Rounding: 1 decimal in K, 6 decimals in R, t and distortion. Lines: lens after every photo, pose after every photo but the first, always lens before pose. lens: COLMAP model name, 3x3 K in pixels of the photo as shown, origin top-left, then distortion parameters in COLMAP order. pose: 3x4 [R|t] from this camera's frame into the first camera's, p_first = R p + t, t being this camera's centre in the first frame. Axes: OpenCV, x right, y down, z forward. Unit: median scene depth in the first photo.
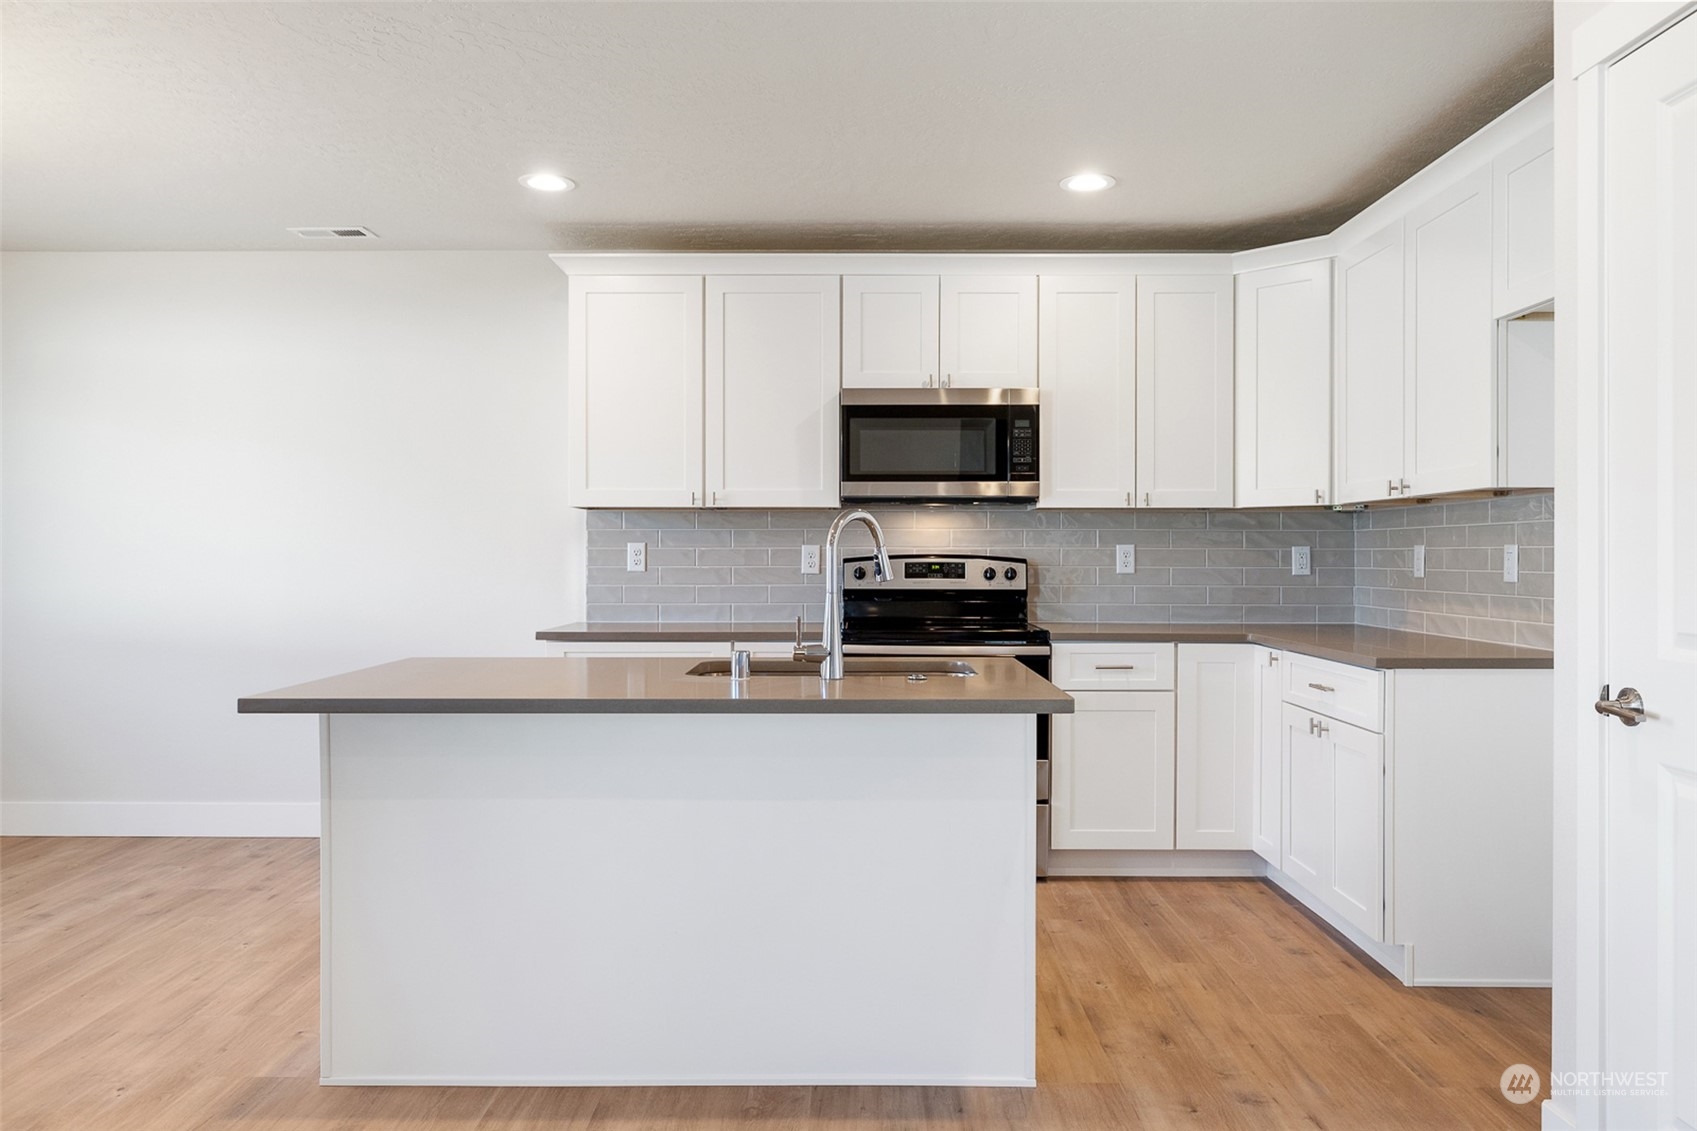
lens RADIAL K [[1205.1, 0, 848.5], [0, 1205.1, 560.6], [0, 0, 1]] dist [0.001905, 0.004054]
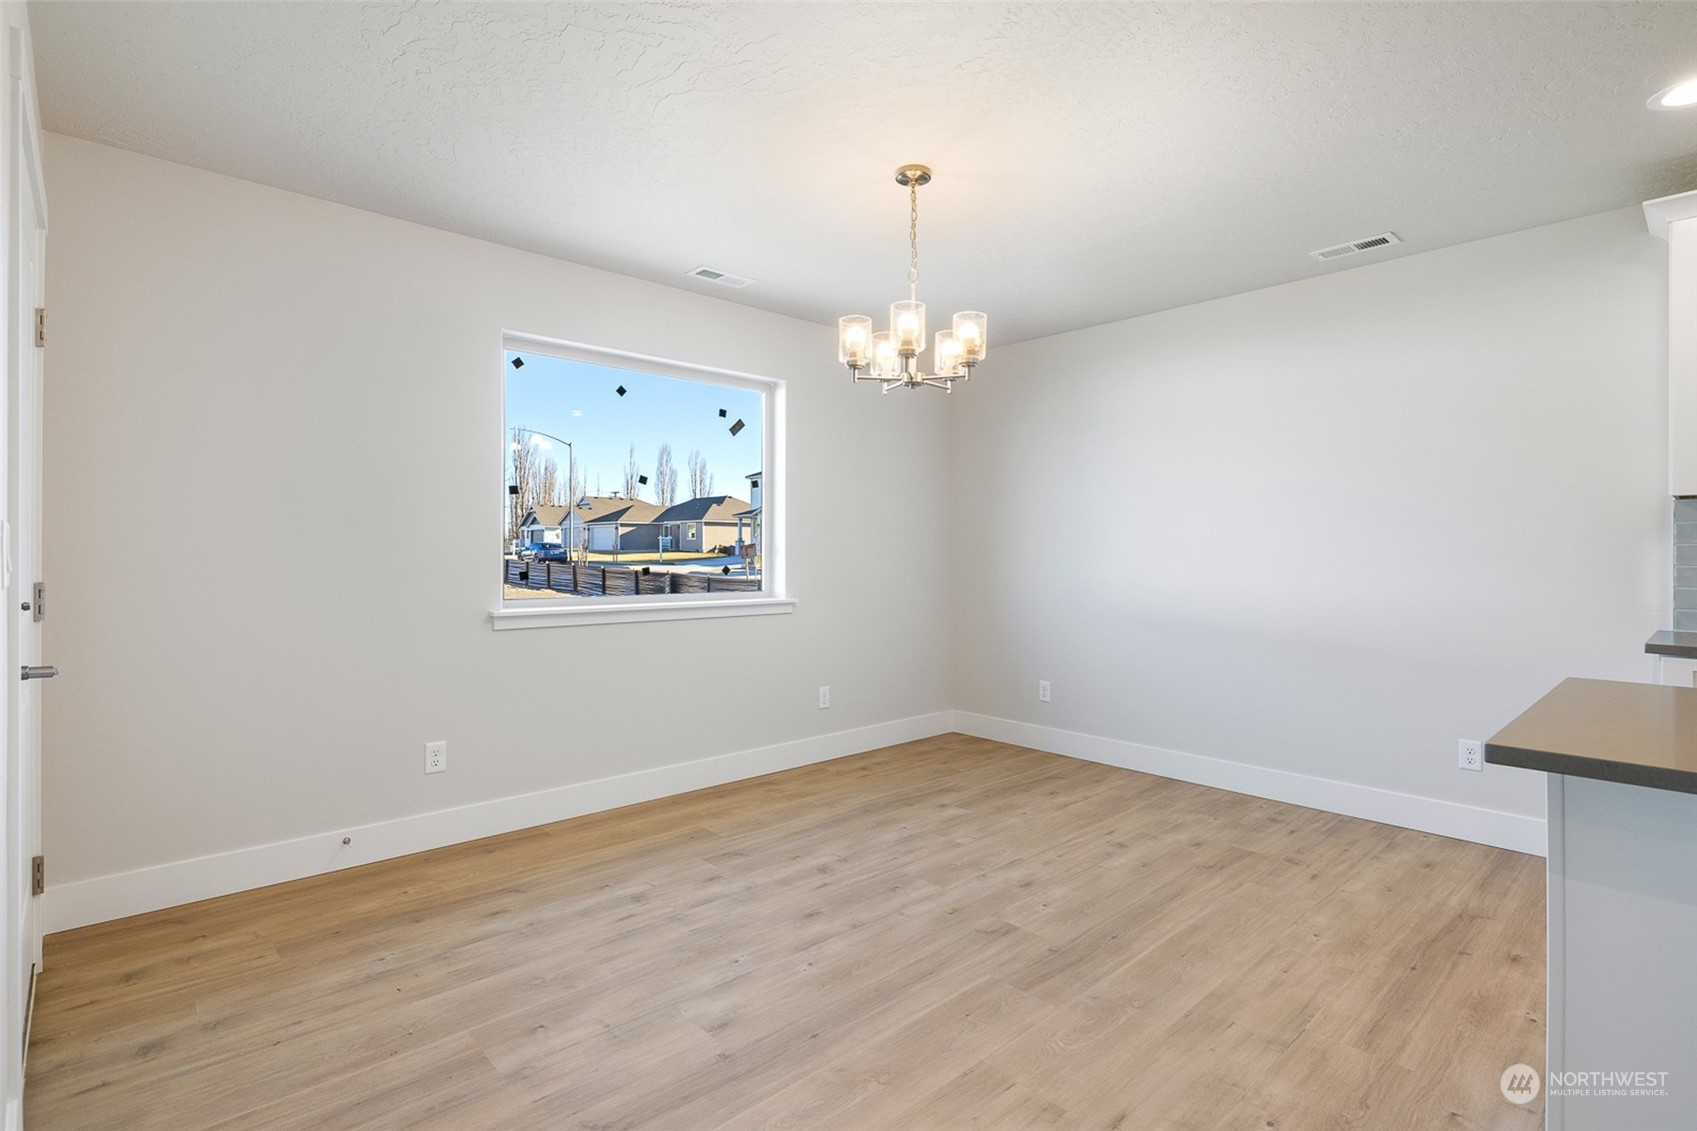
lens RADIAL K [[818.3, 0, 849.6], [0, 818.3, 566.9], [0, 0, 1]] dist [0.000168, -0.000062]
pose [[0.691280, 0.010664, -0.722509, -0.217837], [0.004561, 0.999807, 0.019121, -0.009088], [0.722573, -0.016513, 0.691098, 0.188436]]
